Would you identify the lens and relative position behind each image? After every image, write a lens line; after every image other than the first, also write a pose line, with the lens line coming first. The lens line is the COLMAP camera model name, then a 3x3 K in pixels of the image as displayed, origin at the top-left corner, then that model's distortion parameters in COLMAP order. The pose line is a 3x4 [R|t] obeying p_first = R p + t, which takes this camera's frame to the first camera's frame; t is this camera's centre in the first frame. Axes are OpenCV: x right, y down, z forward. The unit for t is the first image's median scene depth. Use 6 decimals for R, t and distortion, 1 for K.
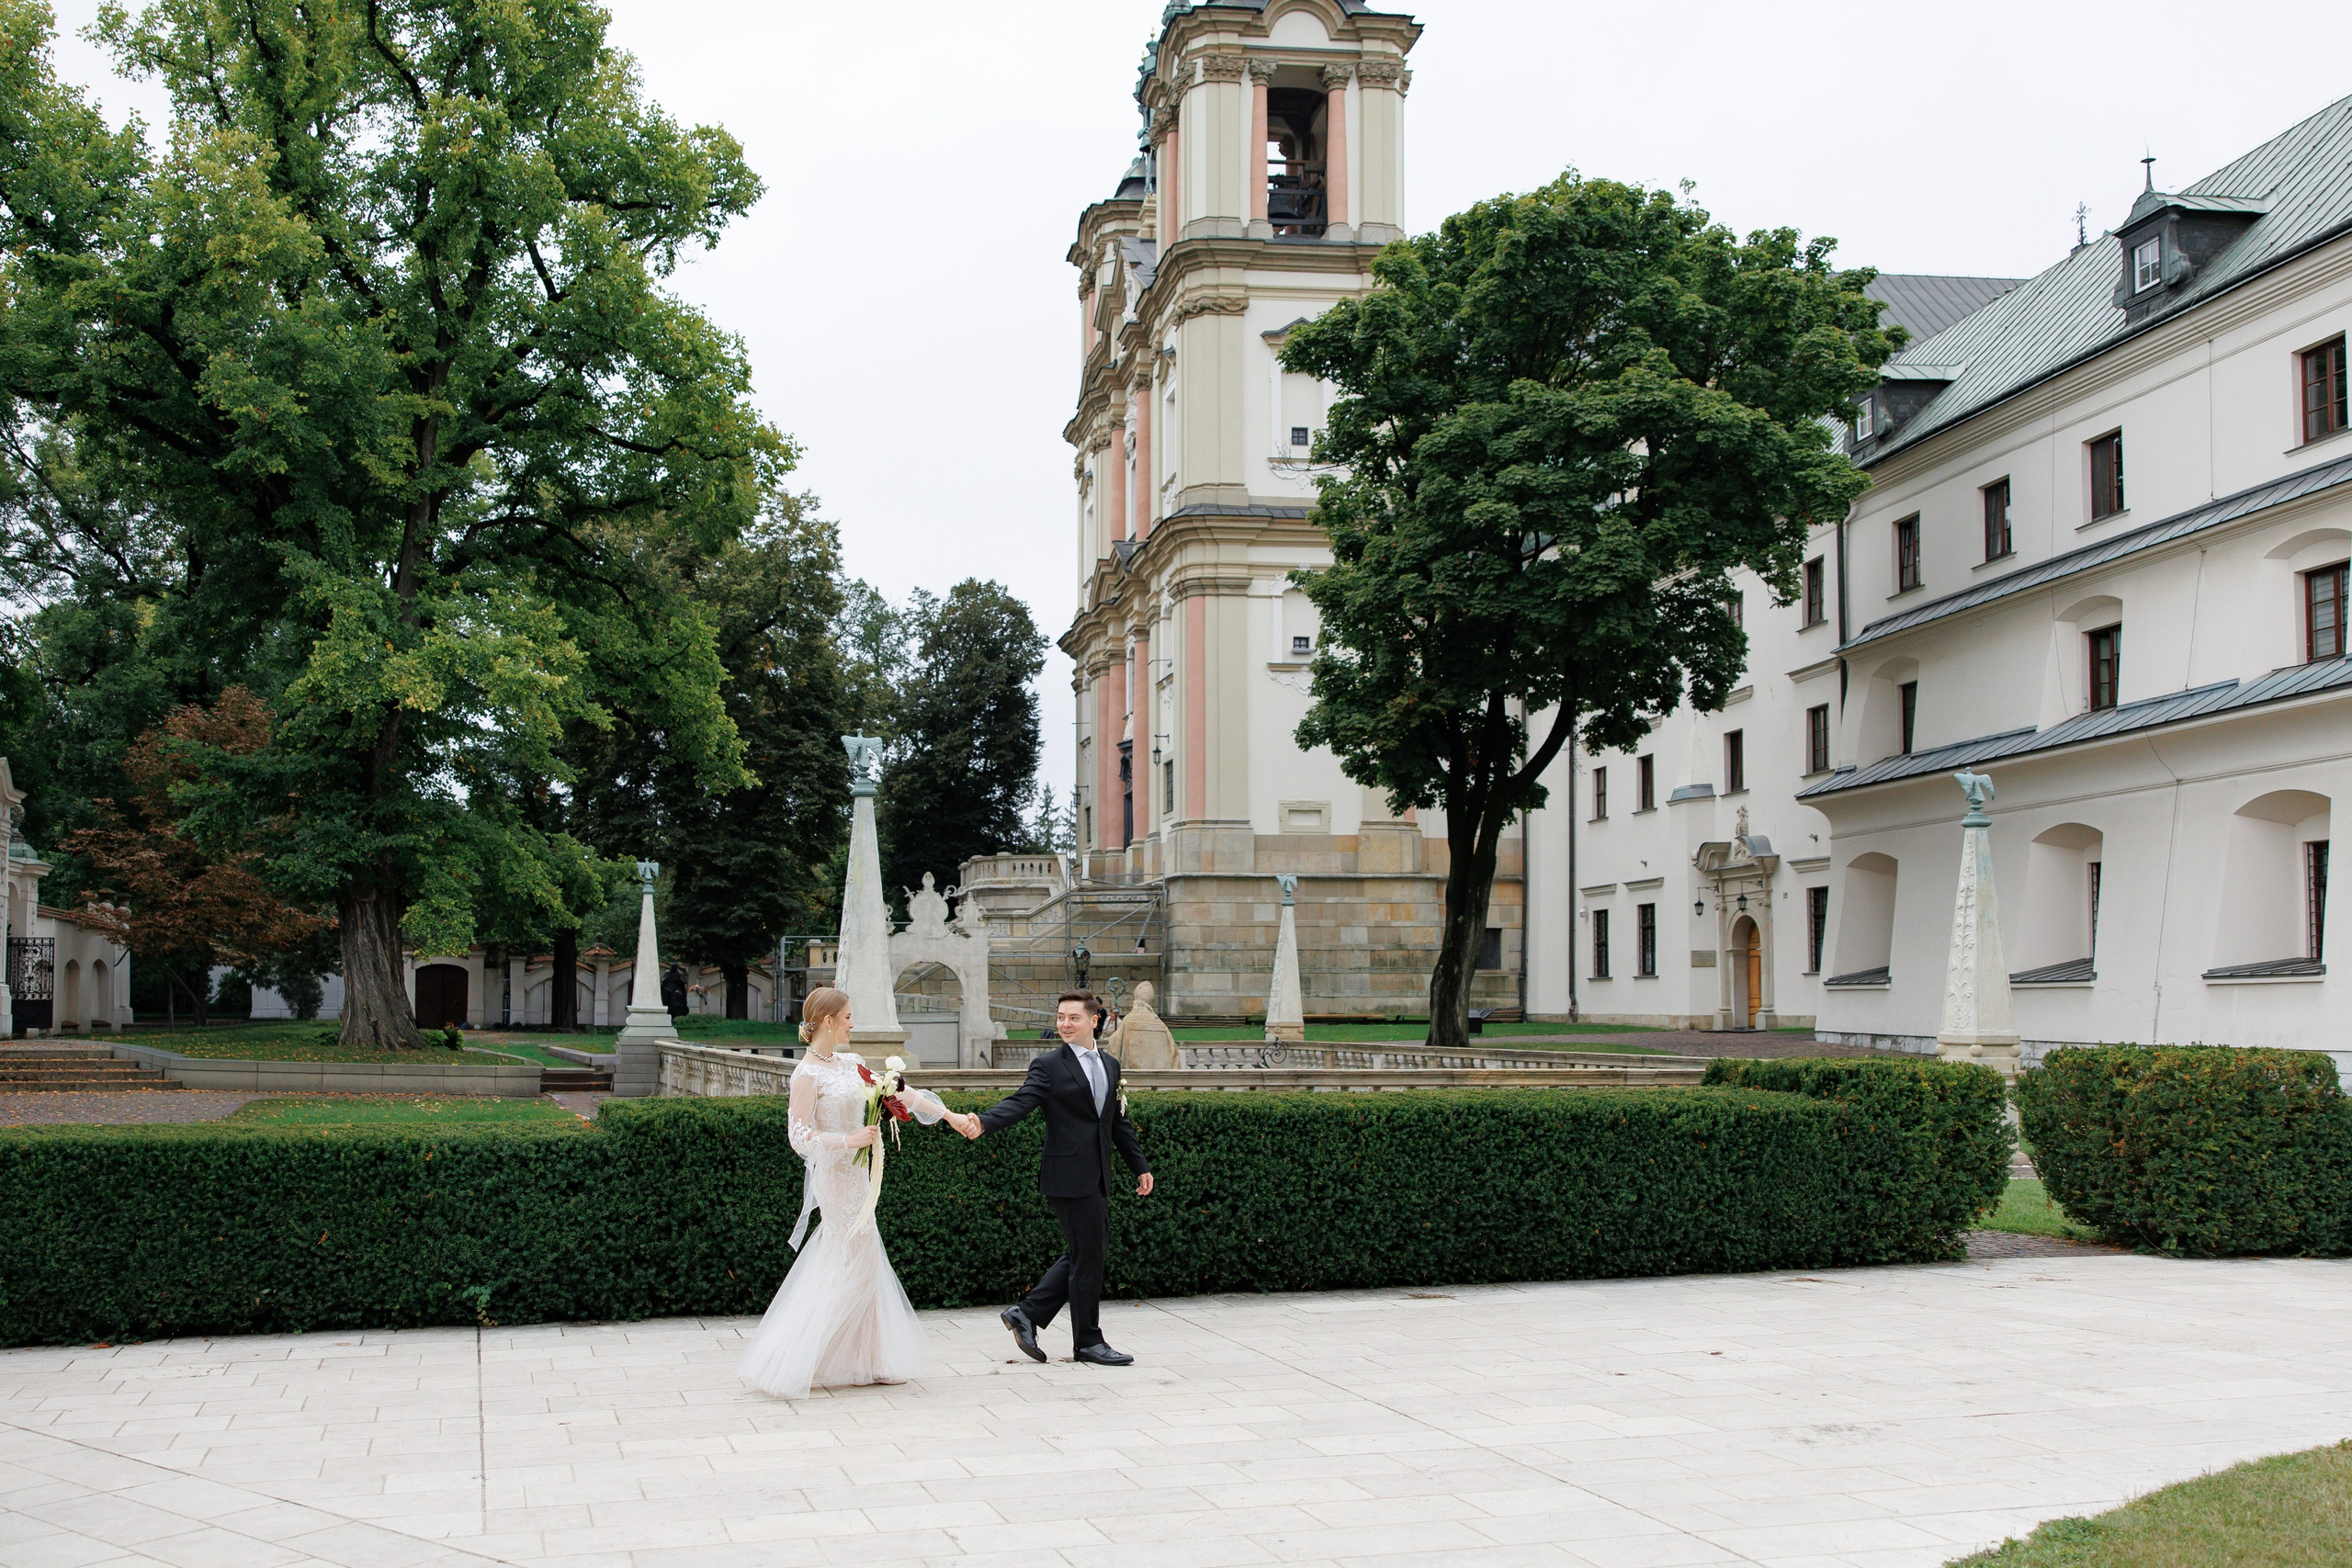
lens RADIAL K [[1946.9, 0, 936.2], [0, 1946.9, 929.6], [0, 0, 1]] dist [0.015871, -0.005905]
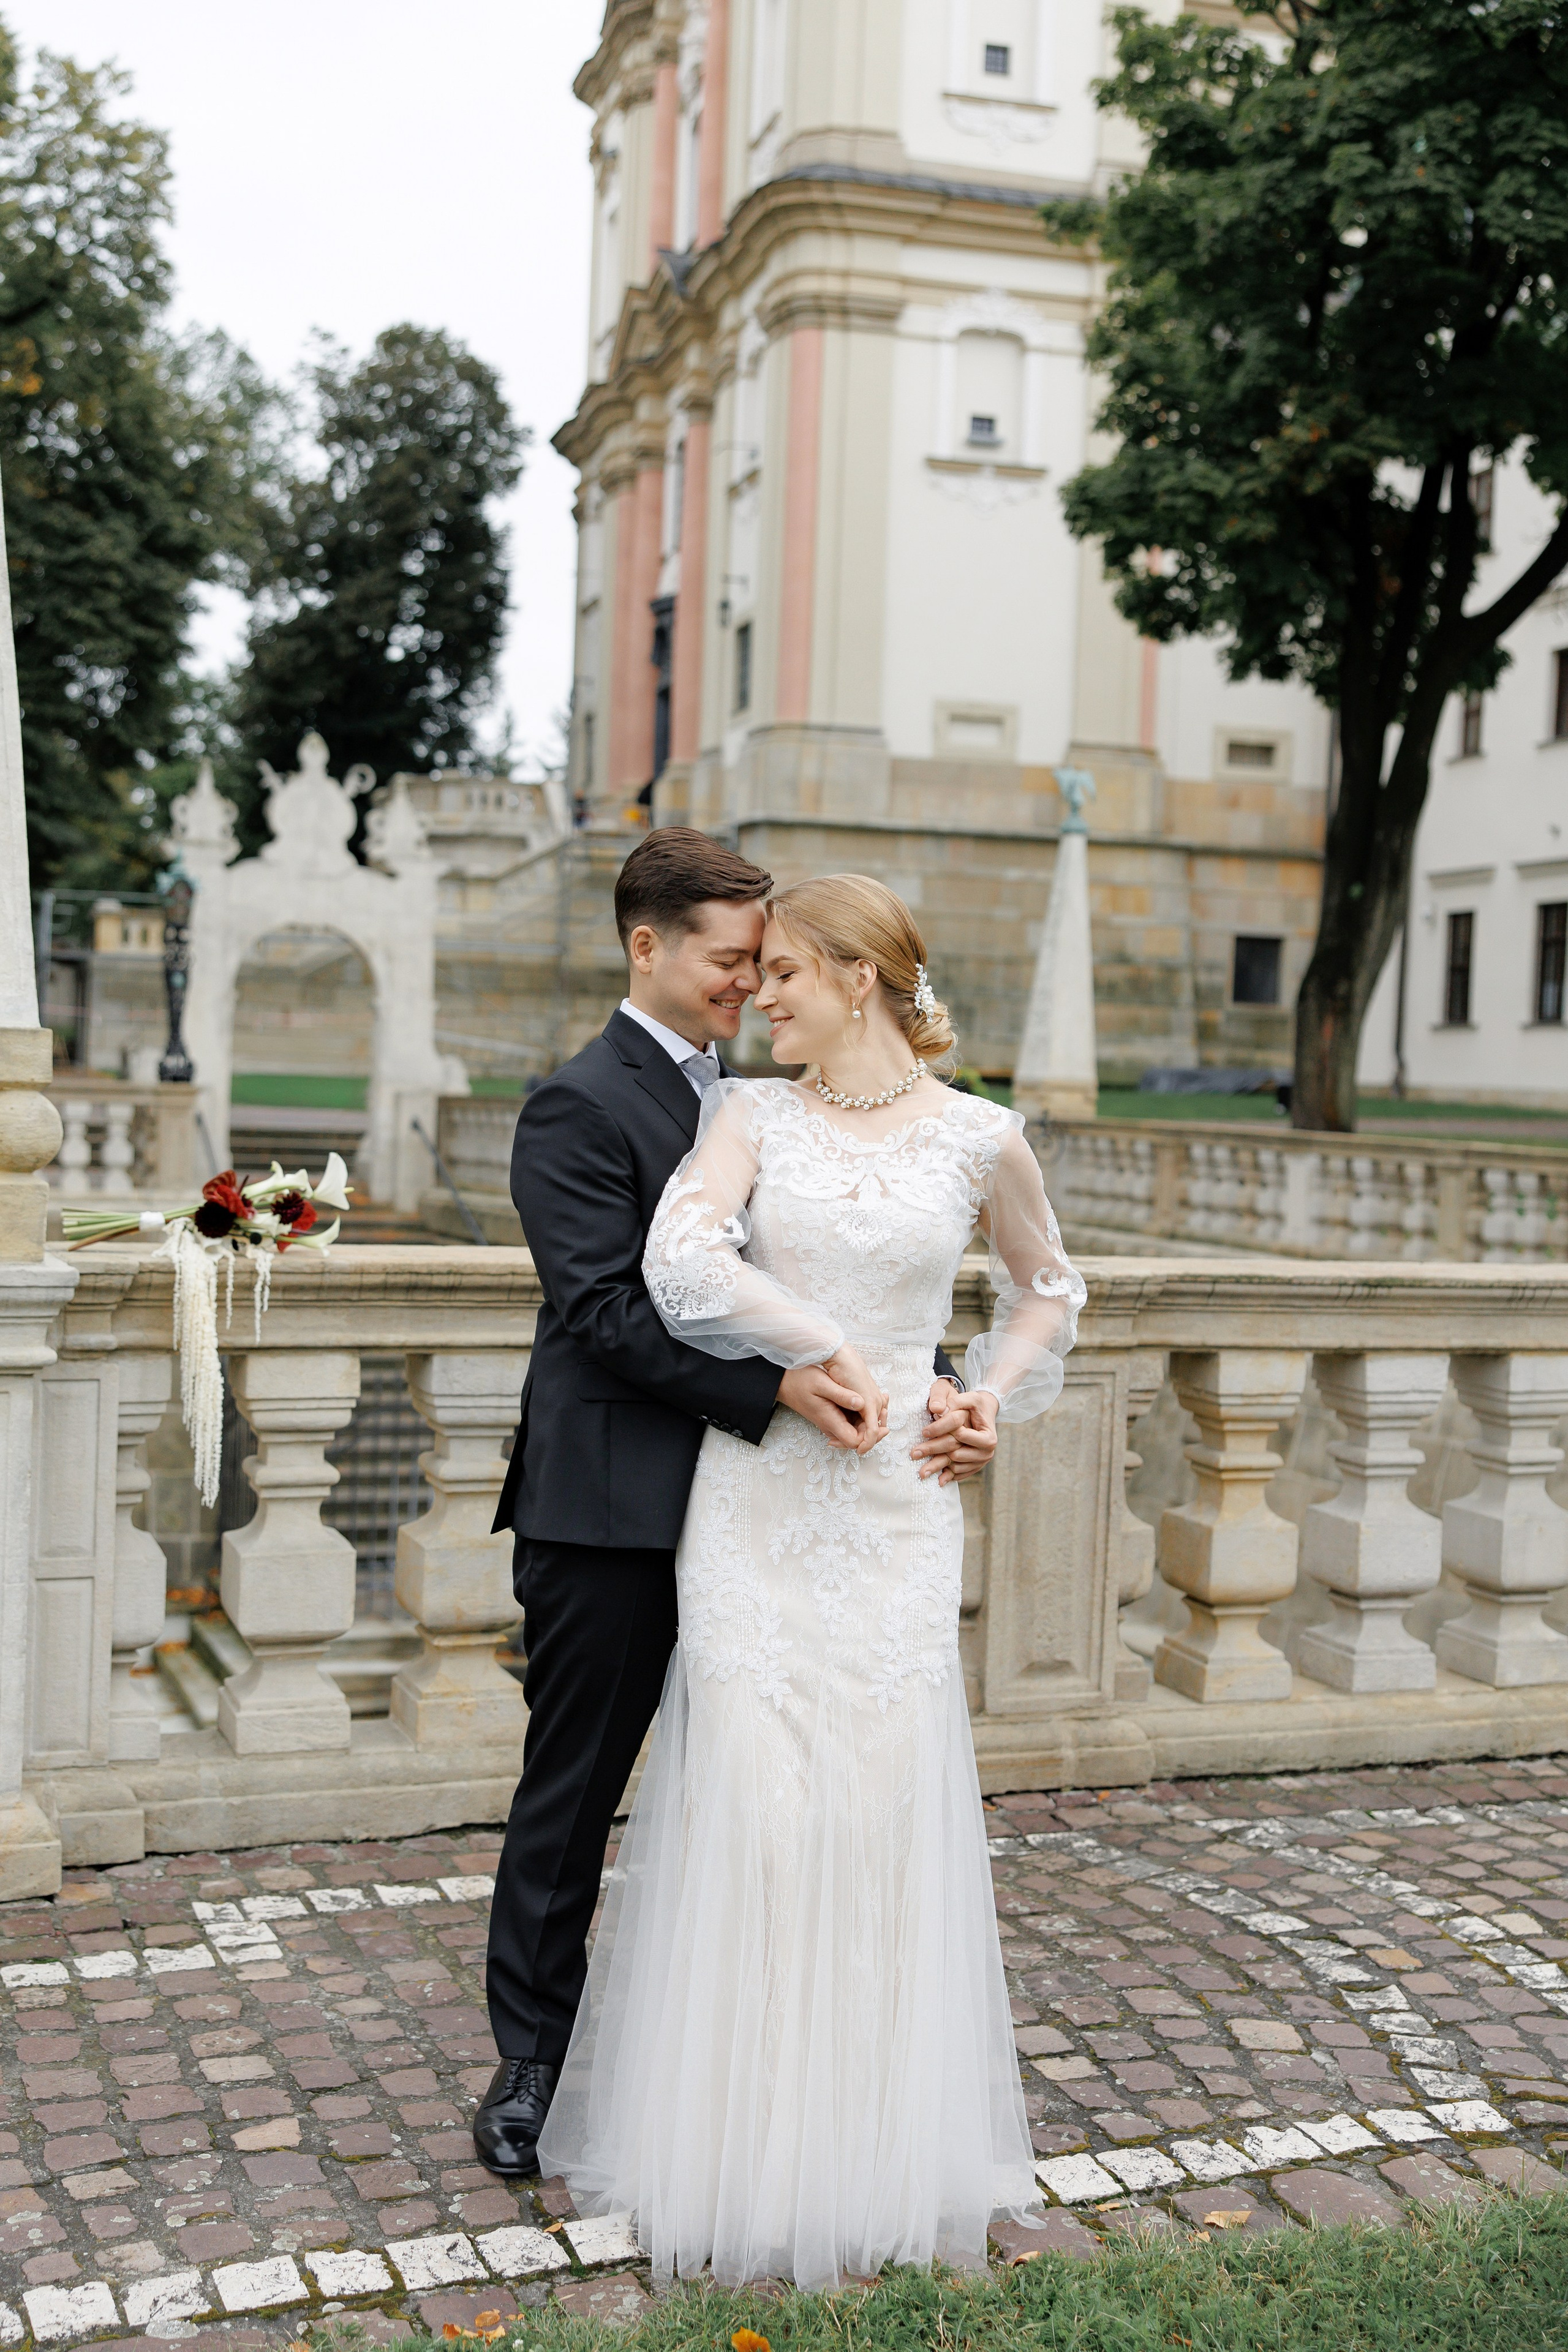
lens RADIAL K [[2647.0, 0, 704.6], [0, 2647.0, 1153.3], [0, 0, 1]] dist [-0.001016, 0.014372]
pose [[0.989436, 0.031574, 0.141489, 0.002020], [-0.042458, 0.996311, 0.074581, 0.015838], [-0.138612, -0.079801, 0.987126, 0.277213]]
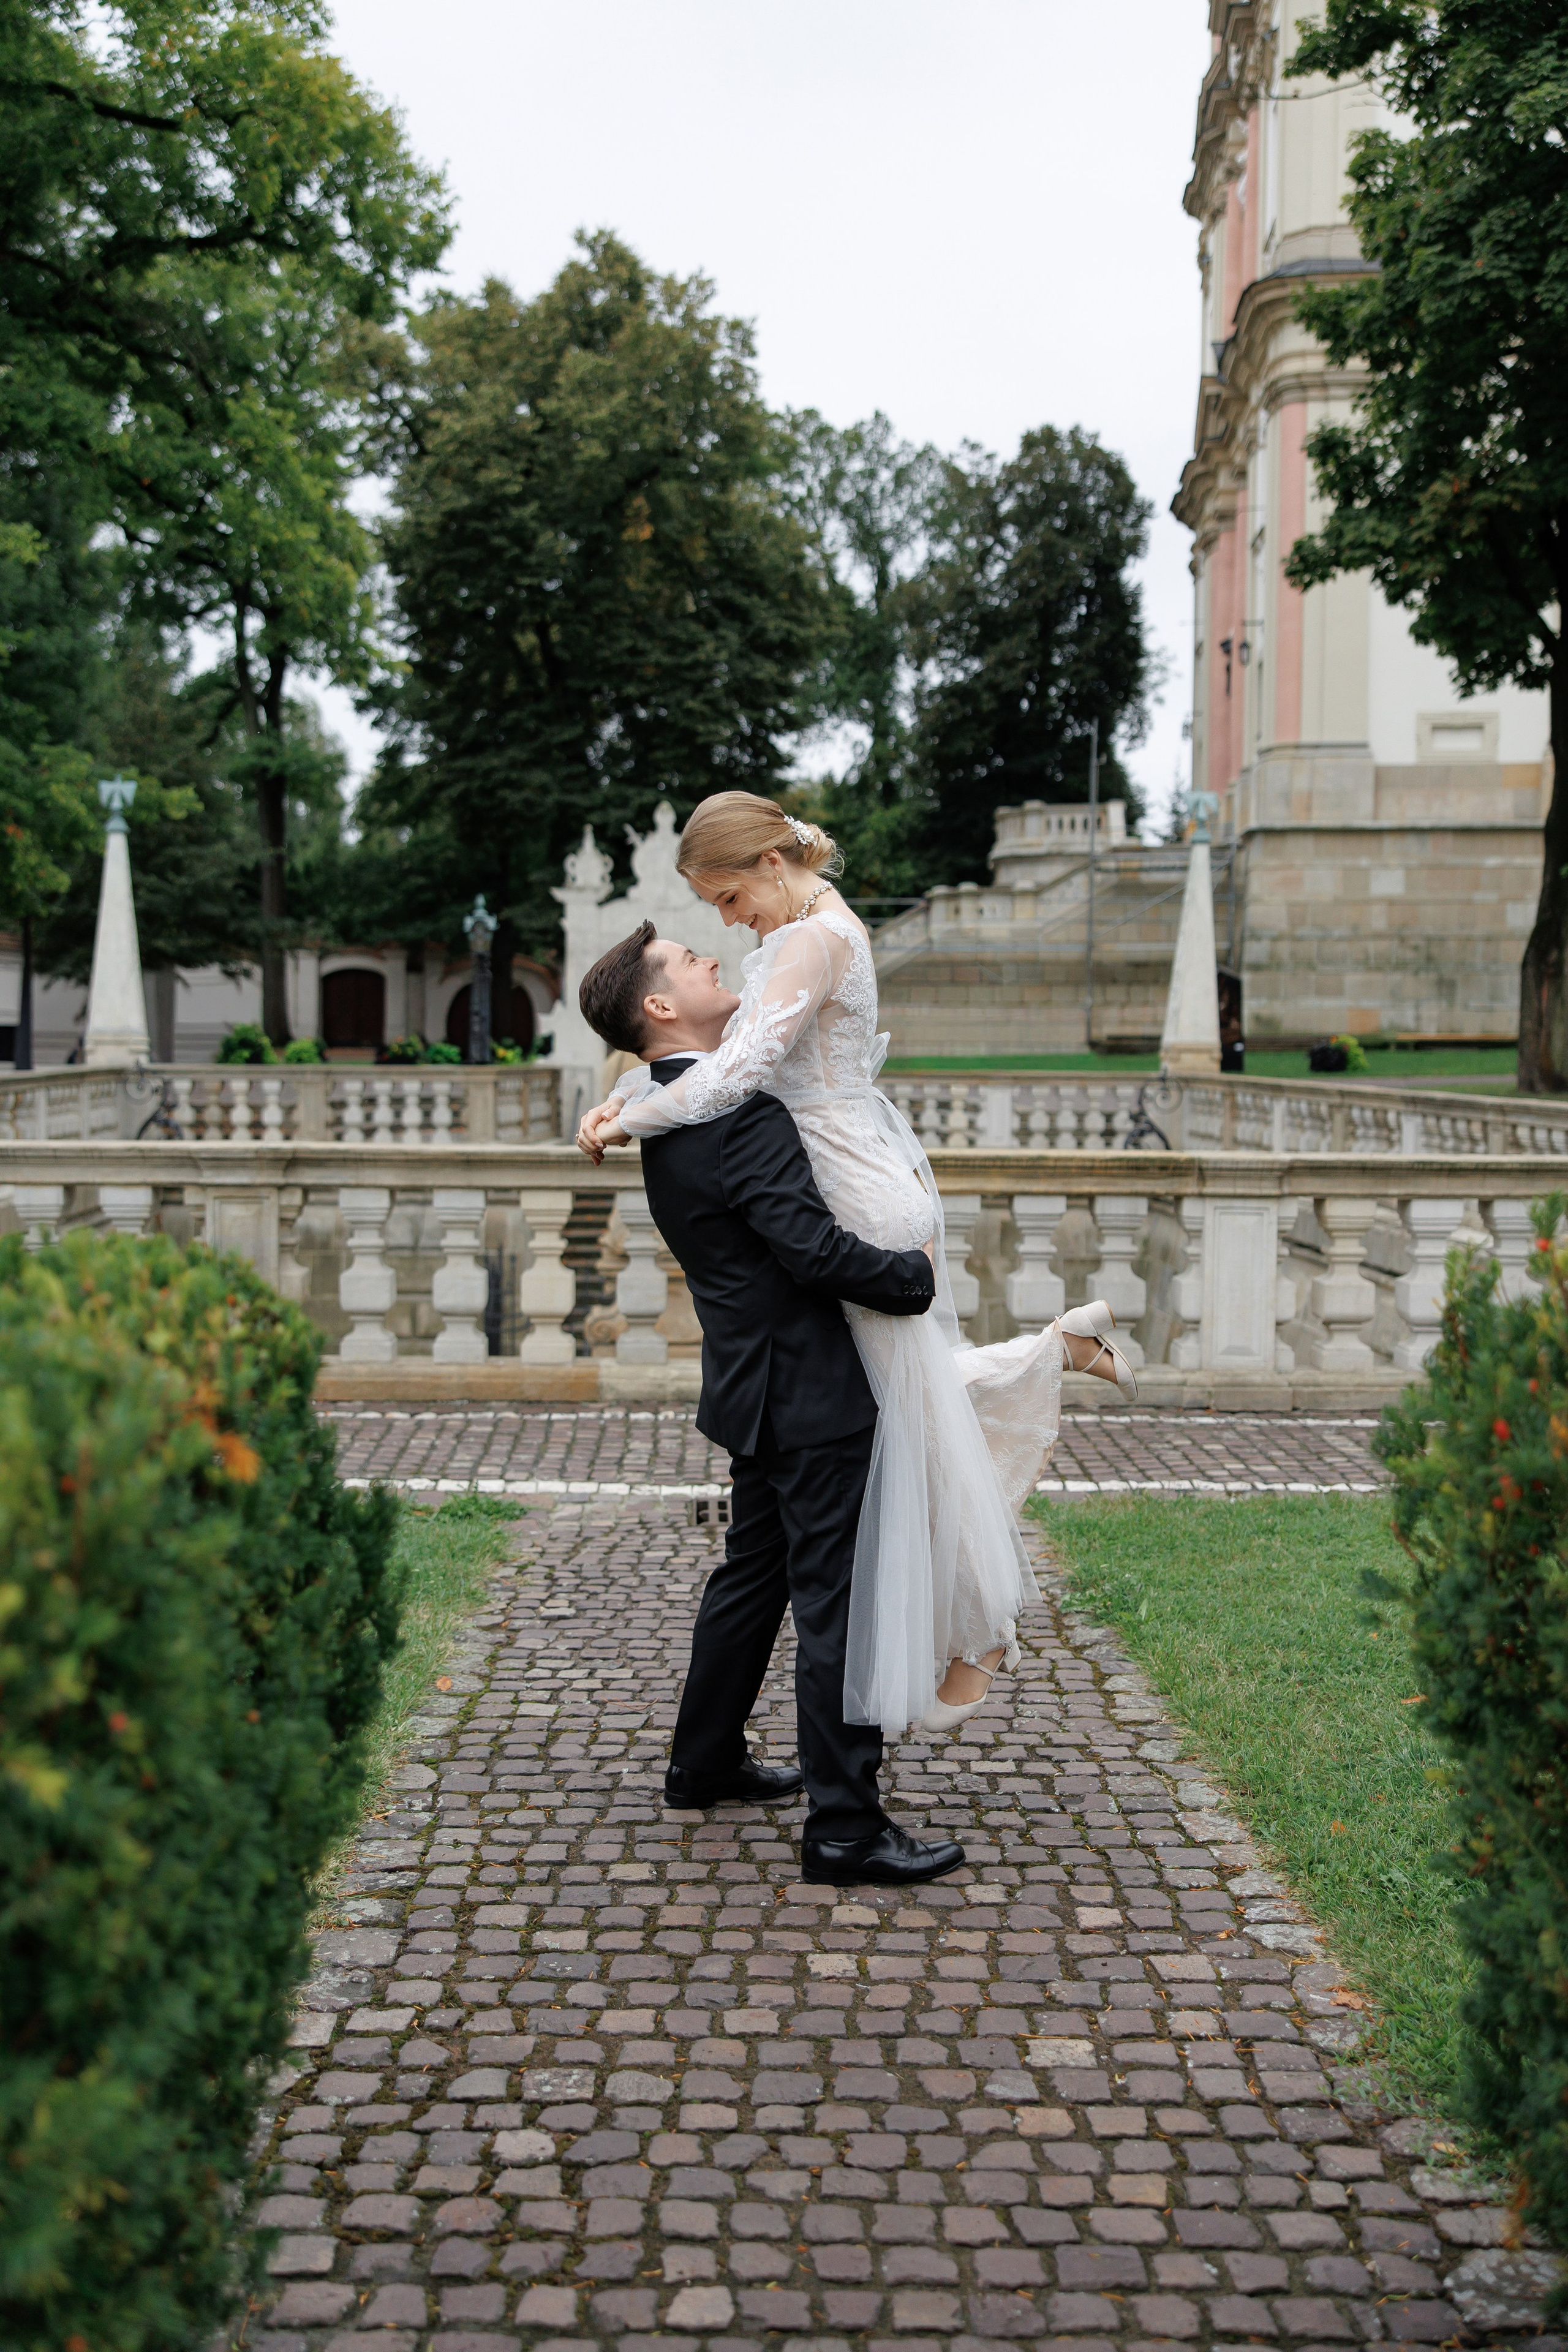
lens RADIAL K [[2301.3, 0, 696.4], [0, 2301.3, 1148.1], [0, 0, 1]] dist [-0.005622, 0.002185]
pose [[0.974150, 0.014692, -0.225424, 0.144222], [0.005918, 0.995881, 0.090479, 0.011626], [0.225825, -0.089474, 0.970050, 0.215928]]
